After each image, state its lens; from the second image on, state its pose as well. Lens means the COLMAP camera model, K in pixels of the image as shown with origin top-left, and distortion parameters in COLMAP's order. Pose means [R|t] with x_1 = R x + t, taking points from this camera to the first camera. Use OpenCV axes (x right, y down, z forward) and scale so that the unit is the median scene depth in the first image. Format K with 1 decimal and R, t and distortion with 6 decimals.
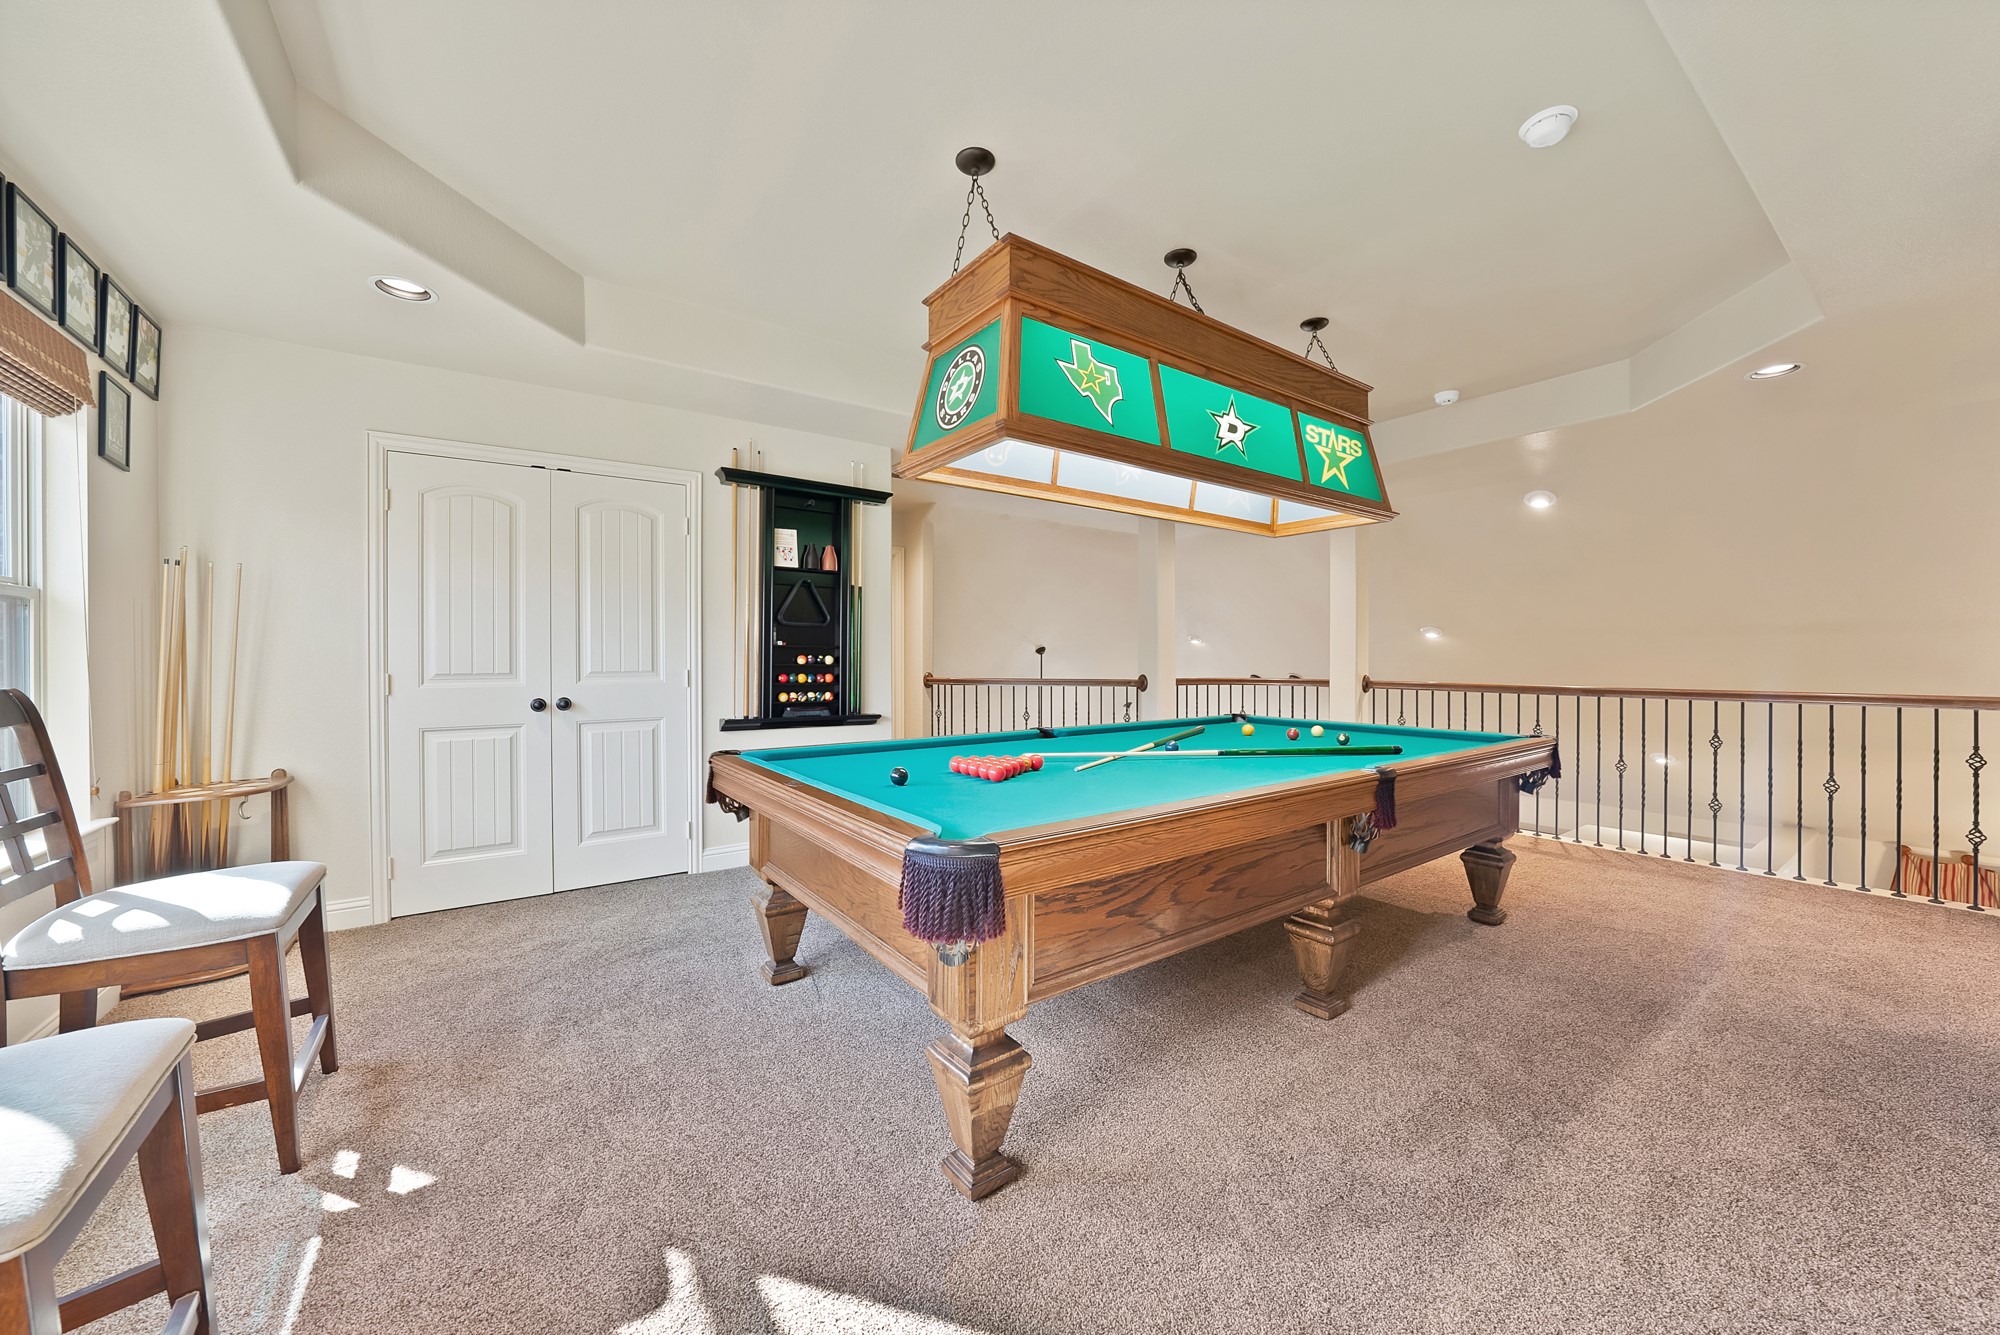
lens RADIAL K [[719.8, 0, 1002.3], [0, 719.8, 661.1], [0, 0, 1]] dist [-0.016206, 0.000189]
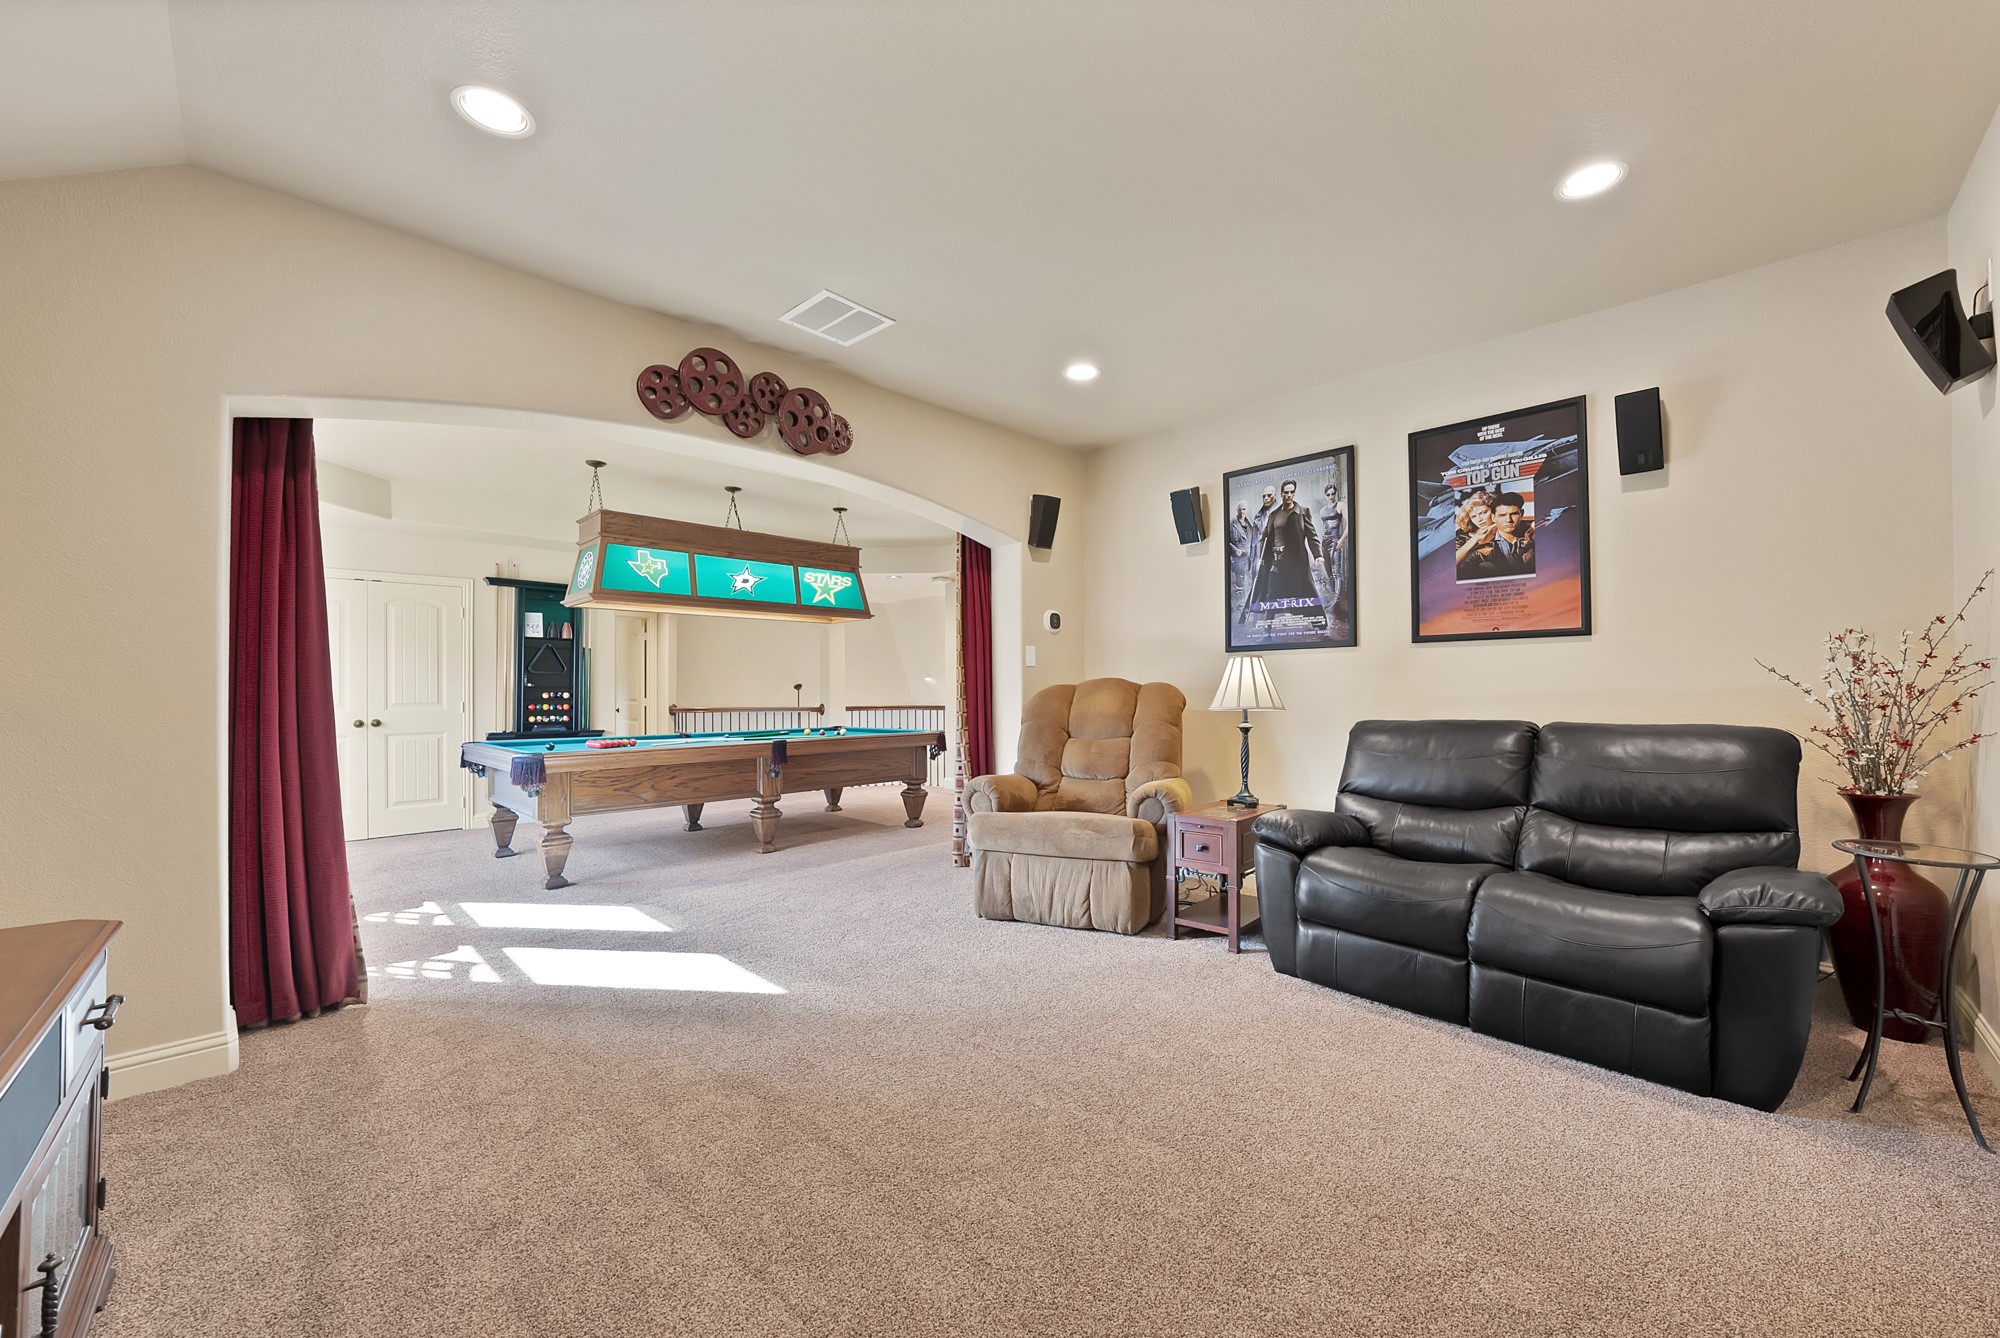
lens RADIAL K [[719.7, 0, 1009.1], [0, 719.7, 680.9], [0, 0, 1]] dist [-0.015814, 0.000049]
pose [[0.982244, -0.005761, 0.187520, 0.486717], [0.009690, 0.999752, -0.020046, 0.008887], [-0.187358, 0.021507, 0.982056, -0.837309]]
